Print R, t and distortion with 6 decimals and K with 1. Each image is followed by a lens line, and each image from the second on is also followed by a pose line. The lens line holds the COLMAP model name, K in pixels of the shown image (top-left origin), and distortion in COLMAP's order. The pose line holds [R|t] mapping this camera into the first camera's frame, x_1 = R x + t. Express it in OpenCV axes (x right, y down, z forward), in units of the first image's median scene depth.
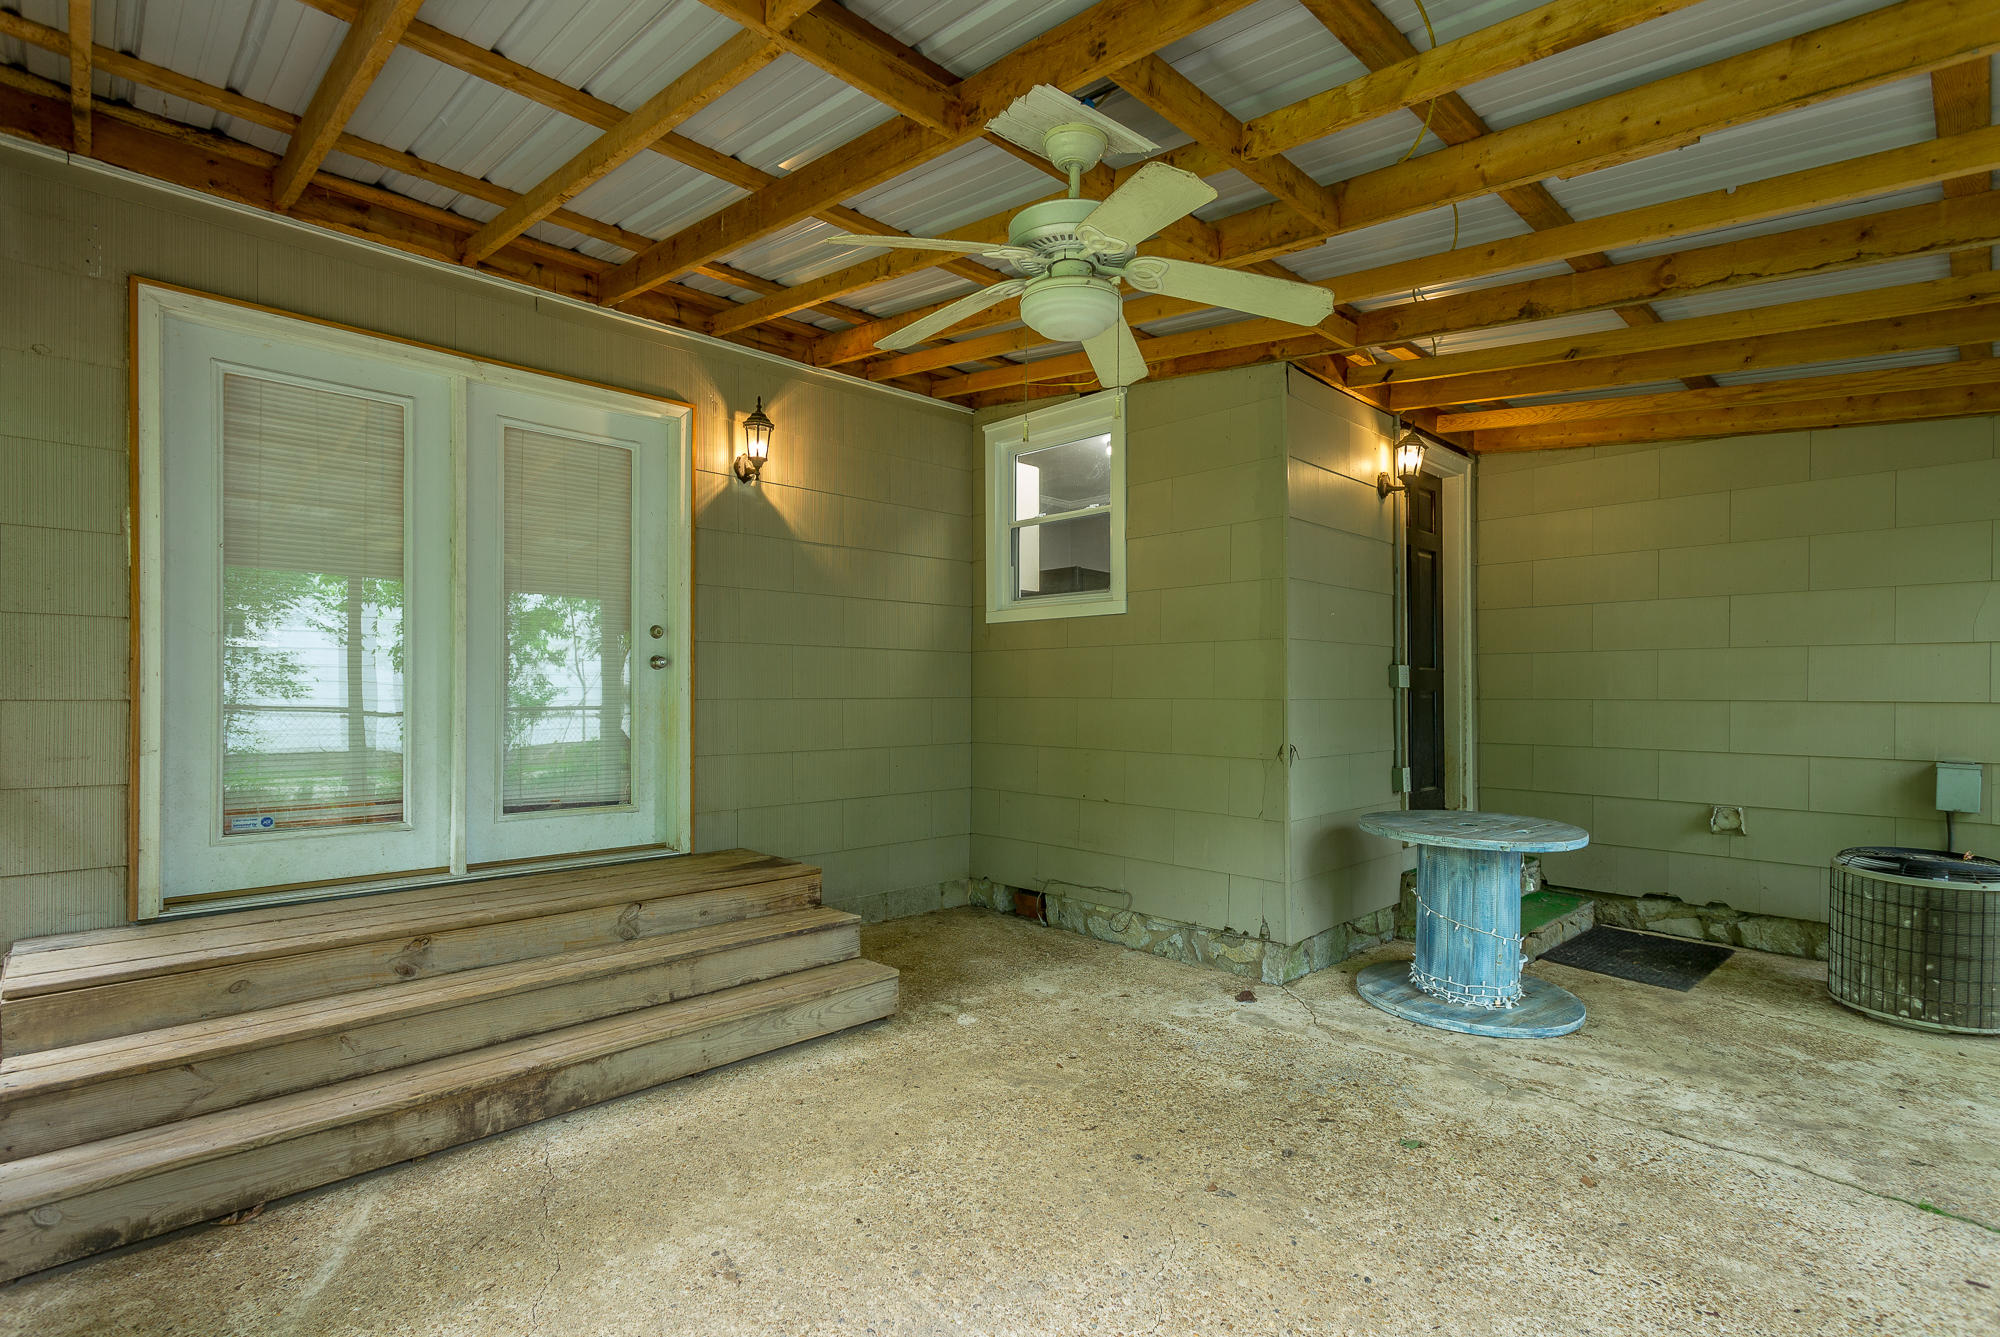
lens RADIAL K [[956.2, 0, 997.1], [0, 956.2, 679.5], [0, 0, 1]] dist [0.007643, 0.000637]
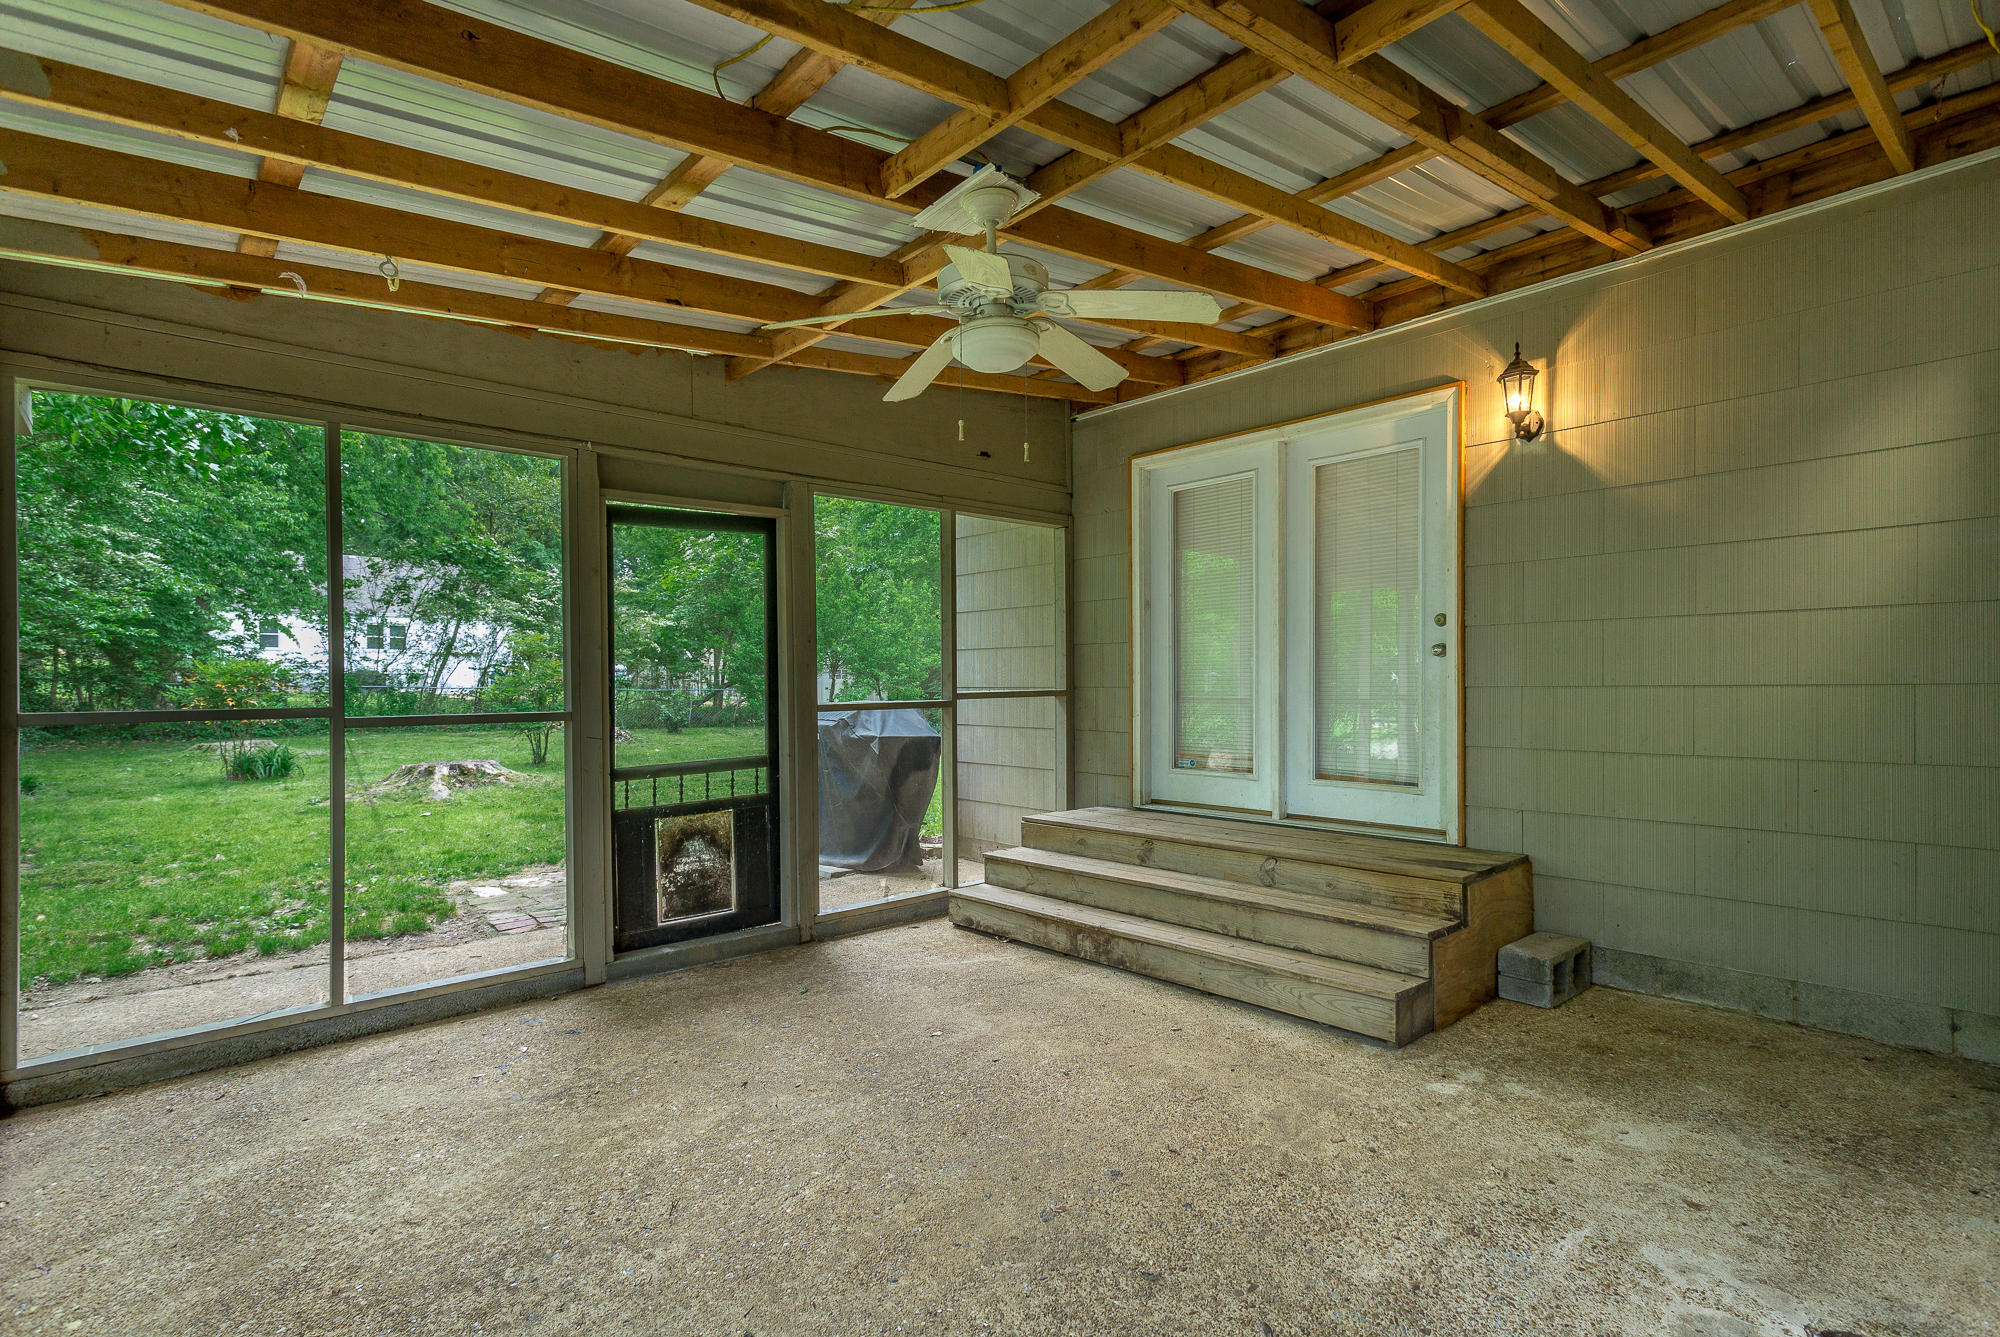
lens RADIAL K [[956.2, 0, 997.1], [0, 956.2, 679.5], [0, 0, 1]] dist [0.007643, 0.000637]
pose [[-0.021828, -0.008450, -0.999726, 0.774673], [0.018725, 0.999785, -0.008859, 0.015259], [0.999586, -0.018914, -0.021665, 0.649156]]
